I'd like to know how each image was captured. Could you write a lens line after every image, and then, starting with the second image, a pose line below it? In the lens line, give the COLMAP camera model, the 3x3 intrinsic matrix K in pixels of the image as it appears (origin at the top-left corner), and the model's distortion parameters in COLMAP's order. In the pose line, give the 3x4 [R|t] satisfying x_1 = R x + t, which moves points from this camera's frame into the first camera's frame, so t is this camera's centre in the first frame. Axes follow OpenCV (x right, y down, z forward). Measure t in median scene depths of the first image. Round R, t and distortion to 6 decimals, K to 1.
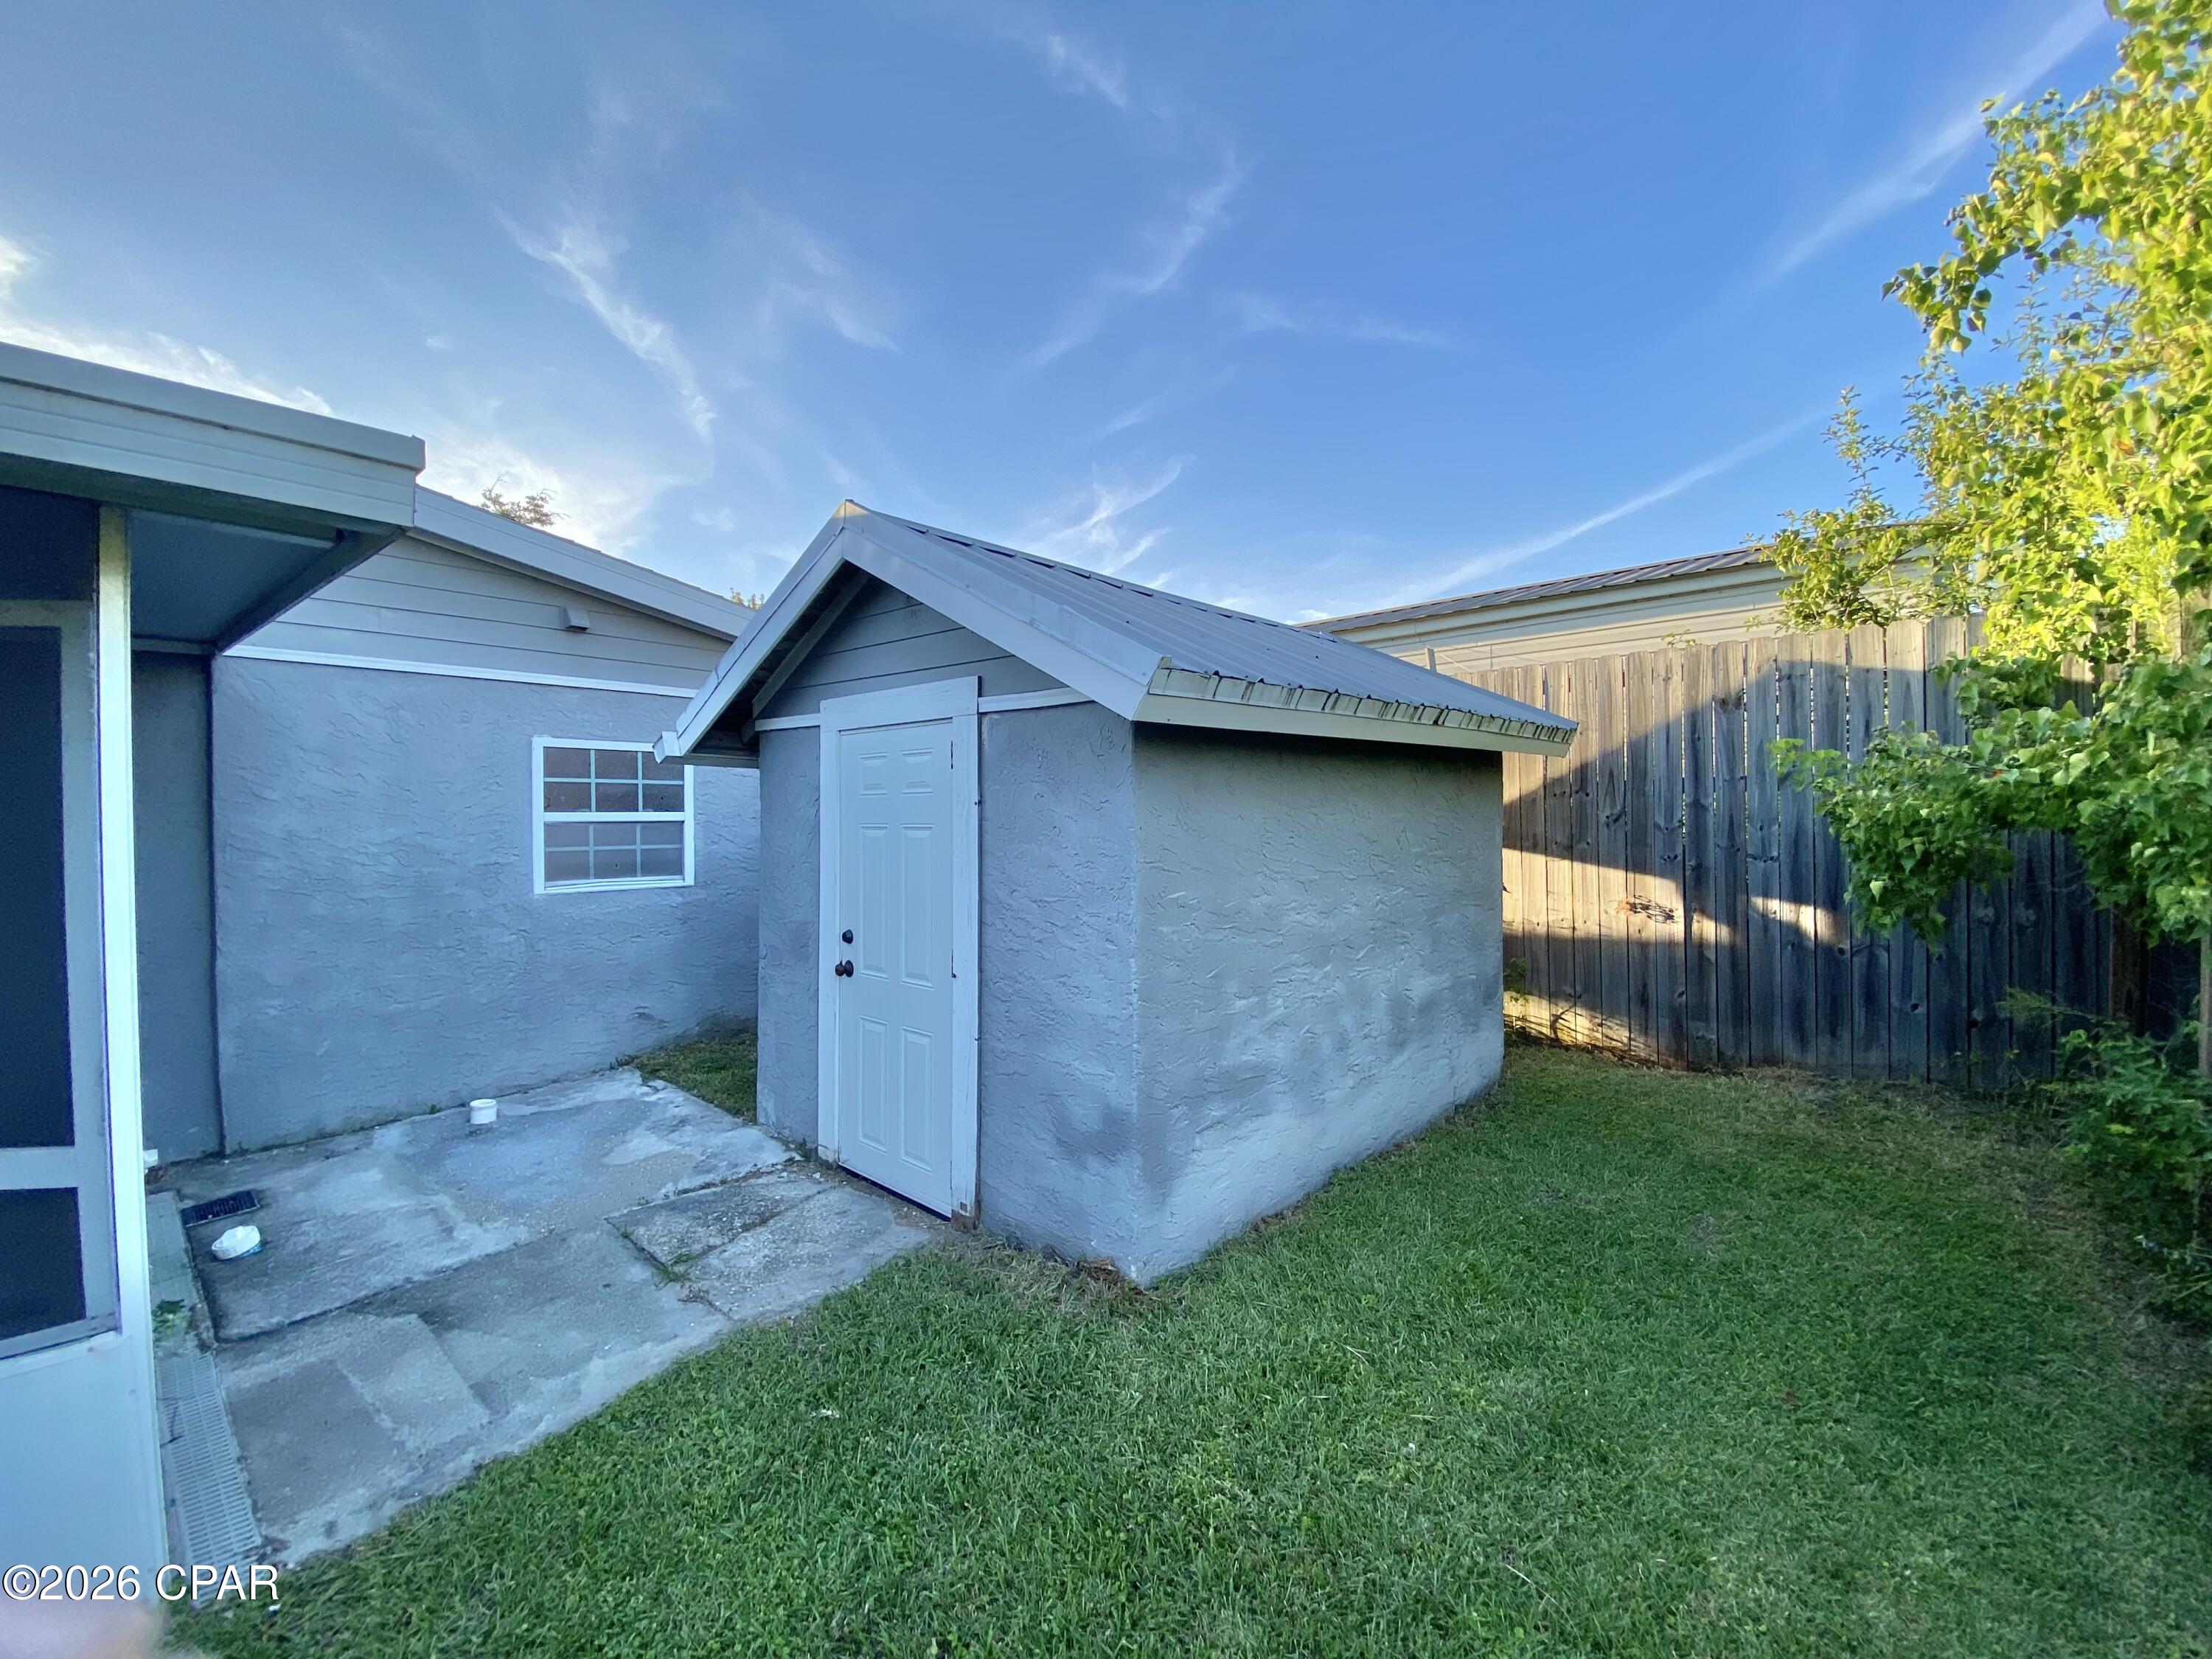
lens RADIAL K [[907.7, 0, 1099.4], [0, 907.7, 833.2], [0, 0, 1]] dist [0.037350, -0.029749]
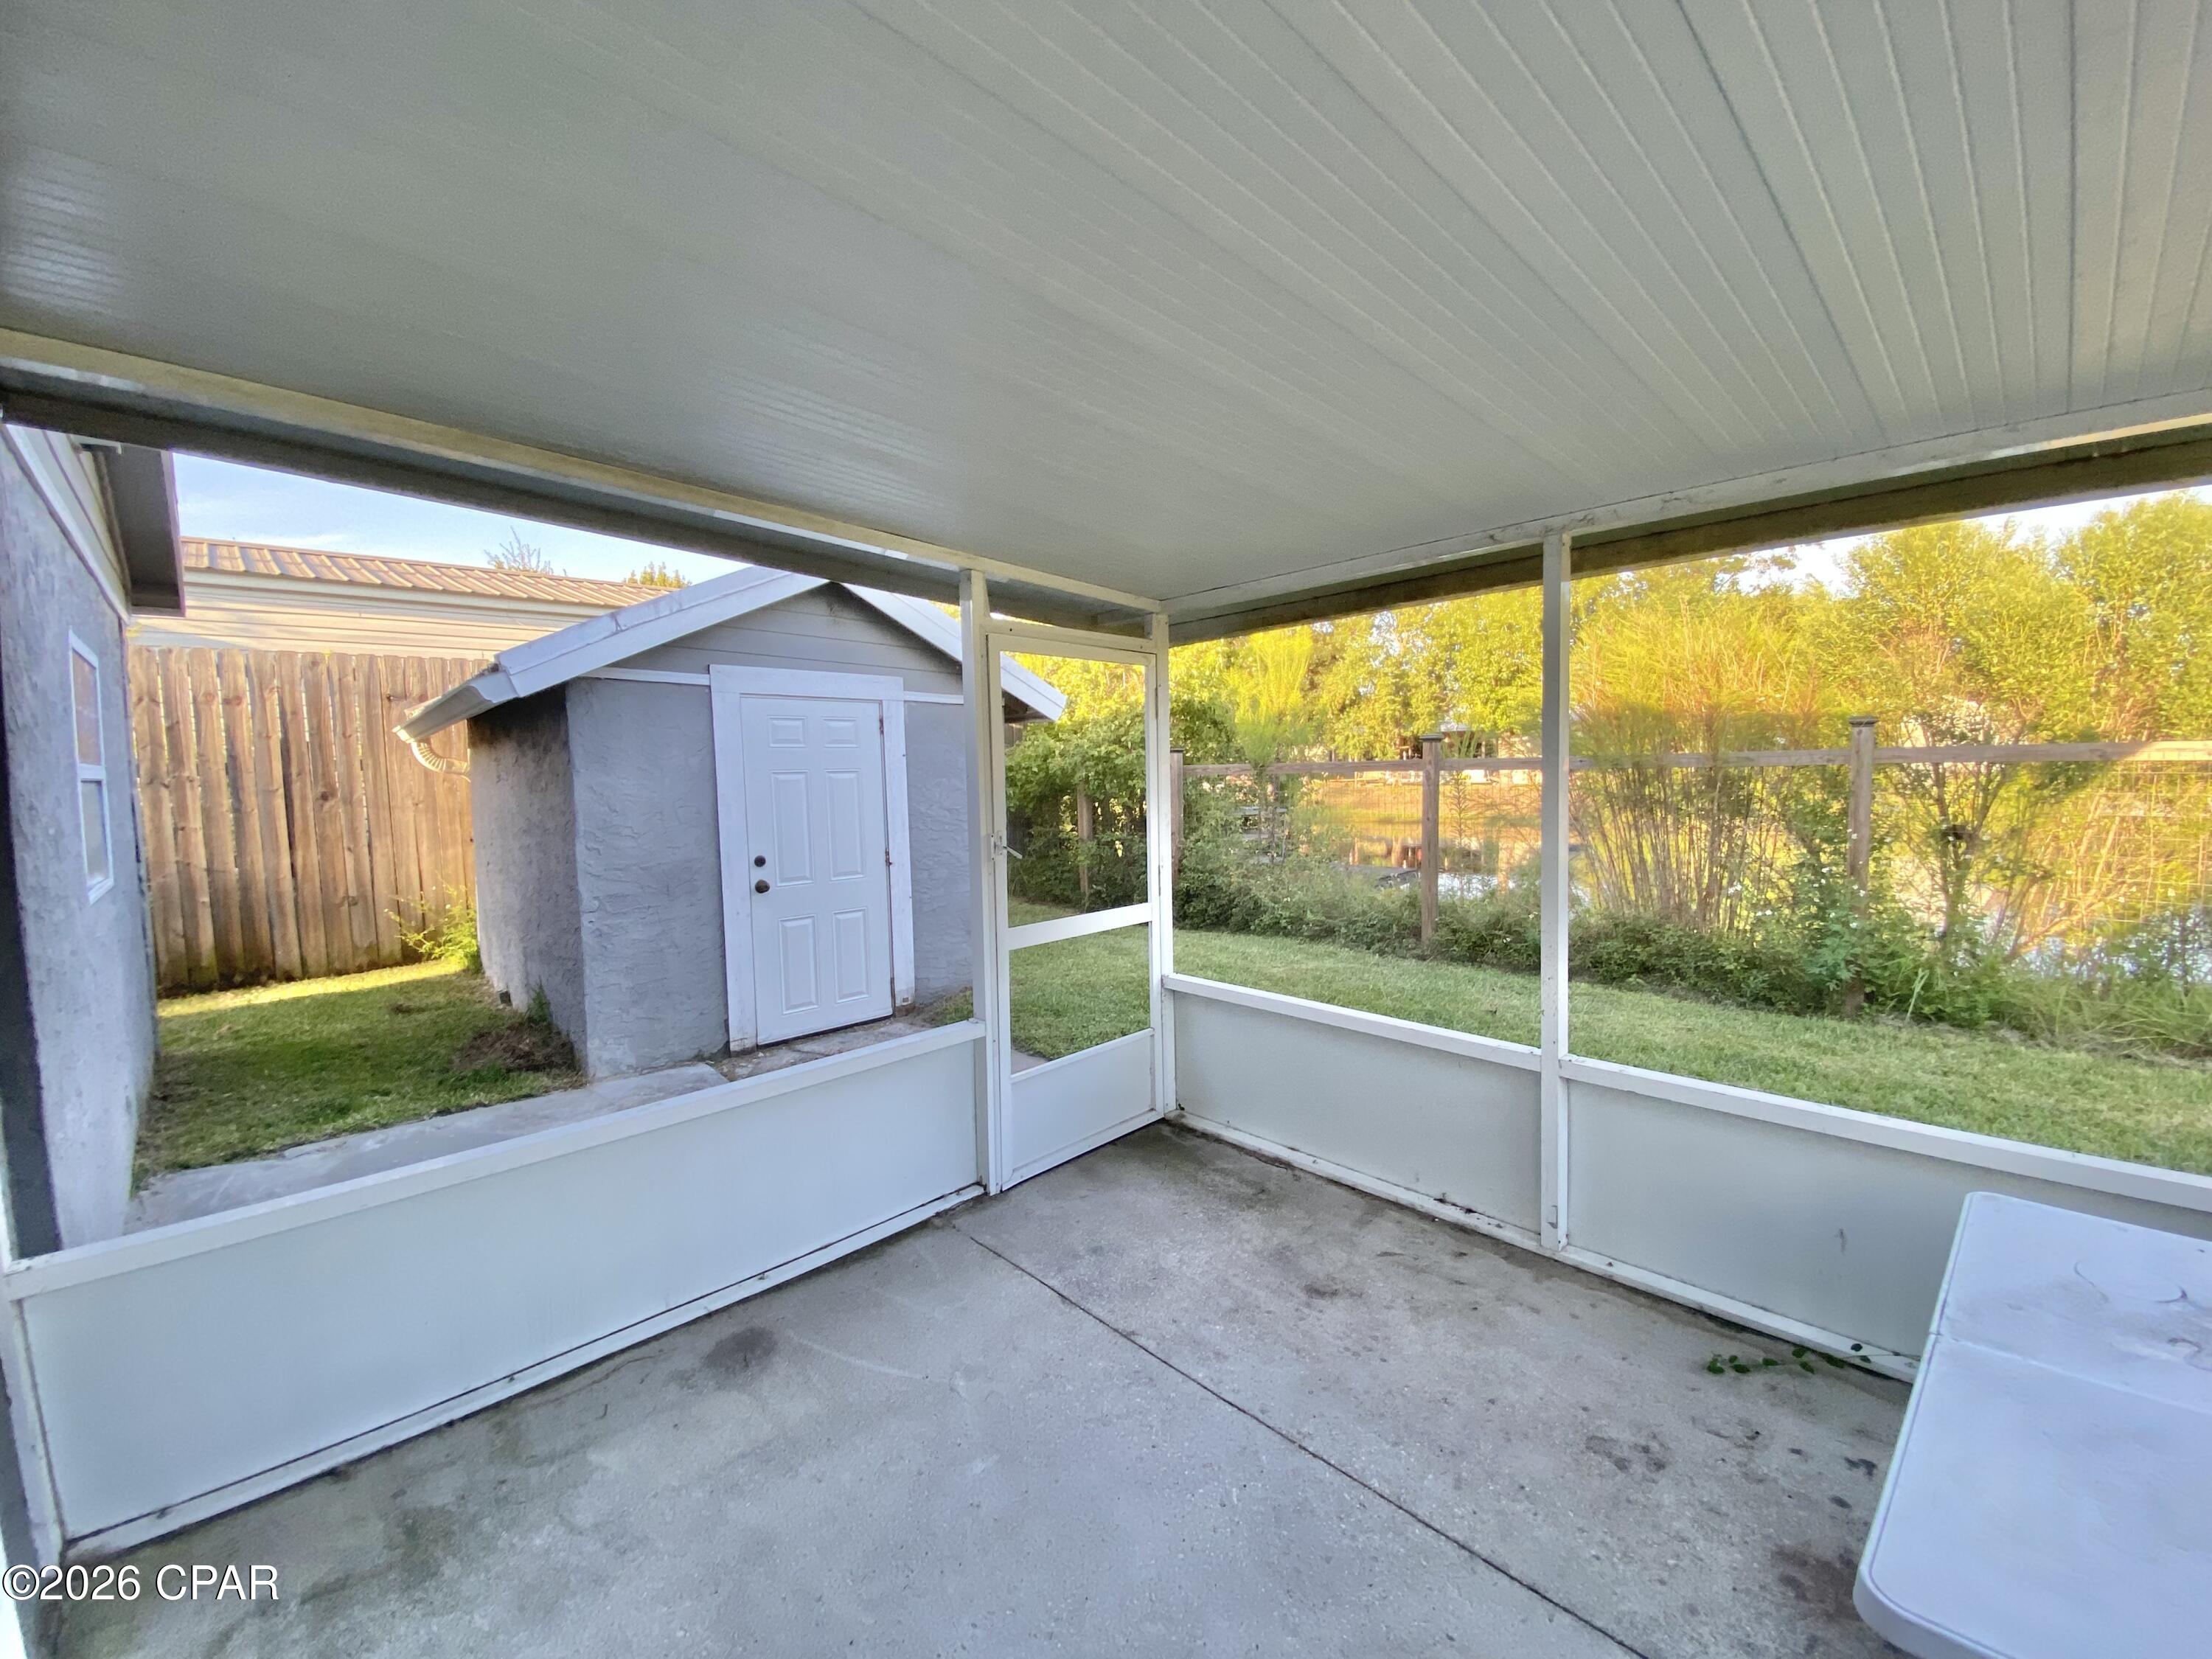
lens RADIAL K [[907.7, 0, 1099.4], [0, 907.7, 833.2], [0, 0, 1]] dist [0.037350, -0.029749]
pose [[0.078511, -0.062737, 0.994937, -1.591122], [0.040652, 0.997389, 0.059684, 0.020789], [-0.996084, 0.035760, 0.080857, 0.462990]]
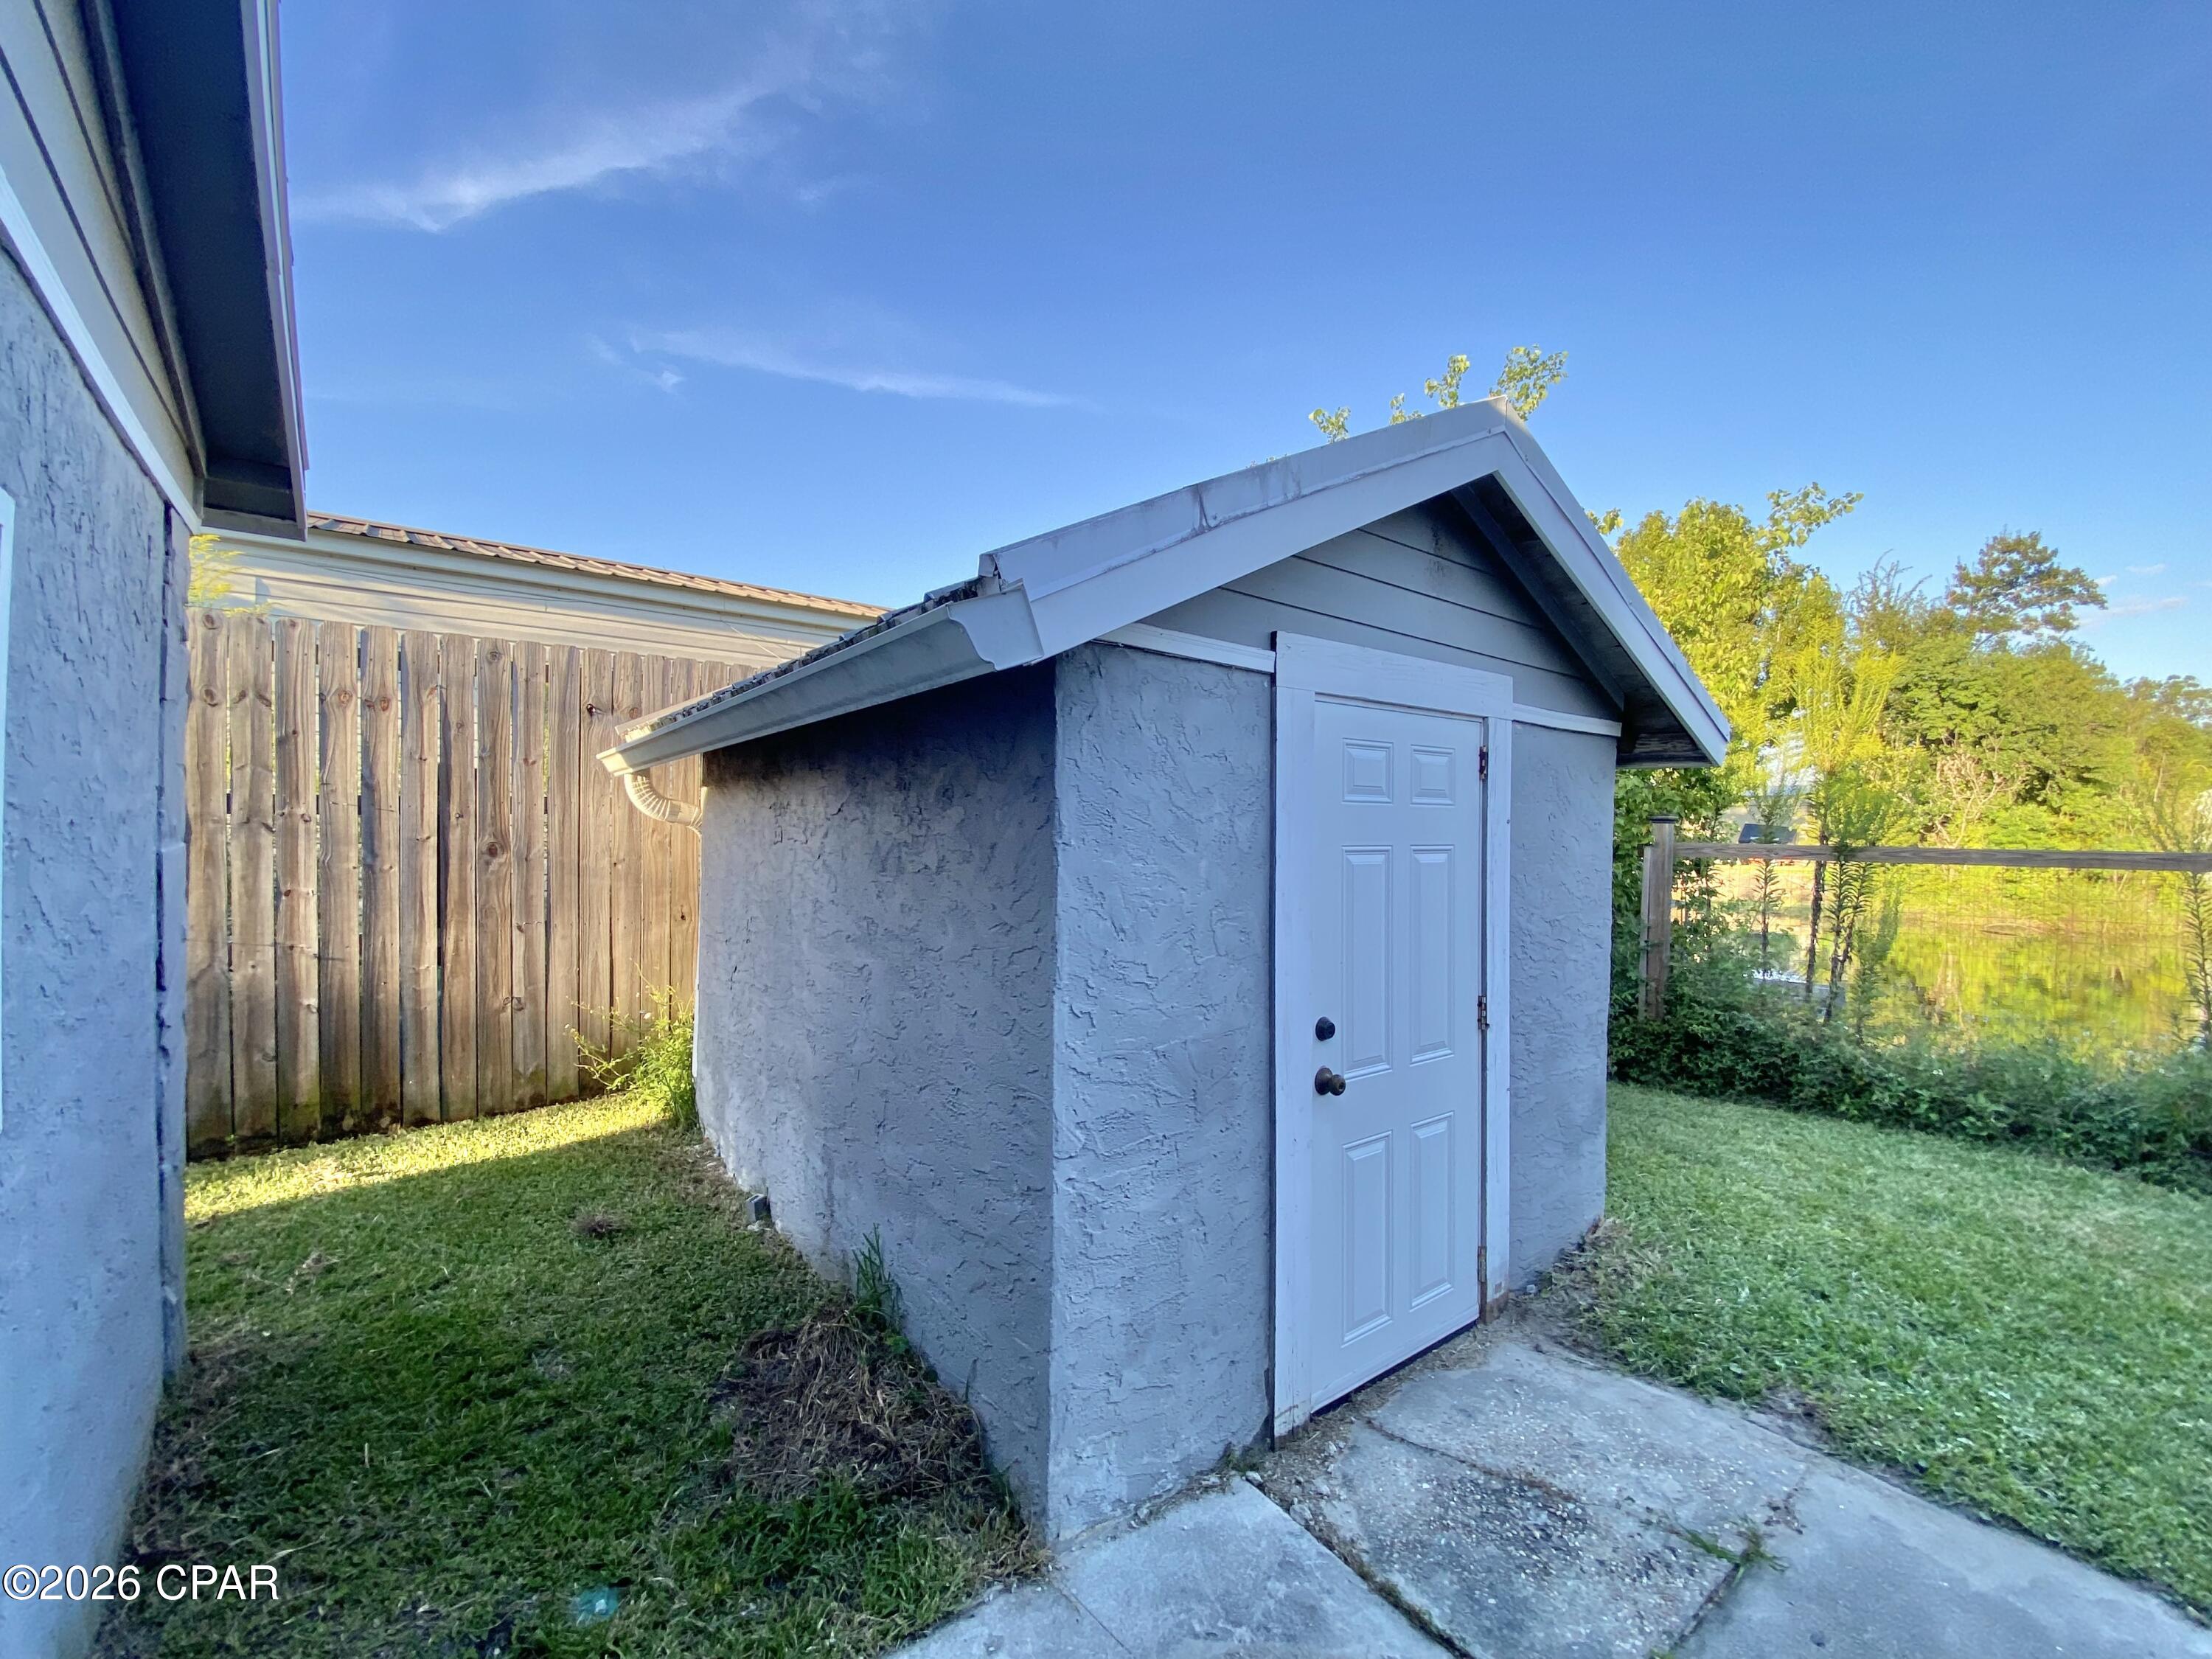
lens RADIAL K [[906.4, 0, 1095.7], [0, 906.4, 835.9], [0, 0, 1]] dist [0.022102, -0.022956]
pose [[0.168167, 0.001475, 0.985757, -0.975037], [0.004391, 0.999988, -0.002246, -0.017929], [-0.985749, 0.004706, 0.168158, 1.123826]]
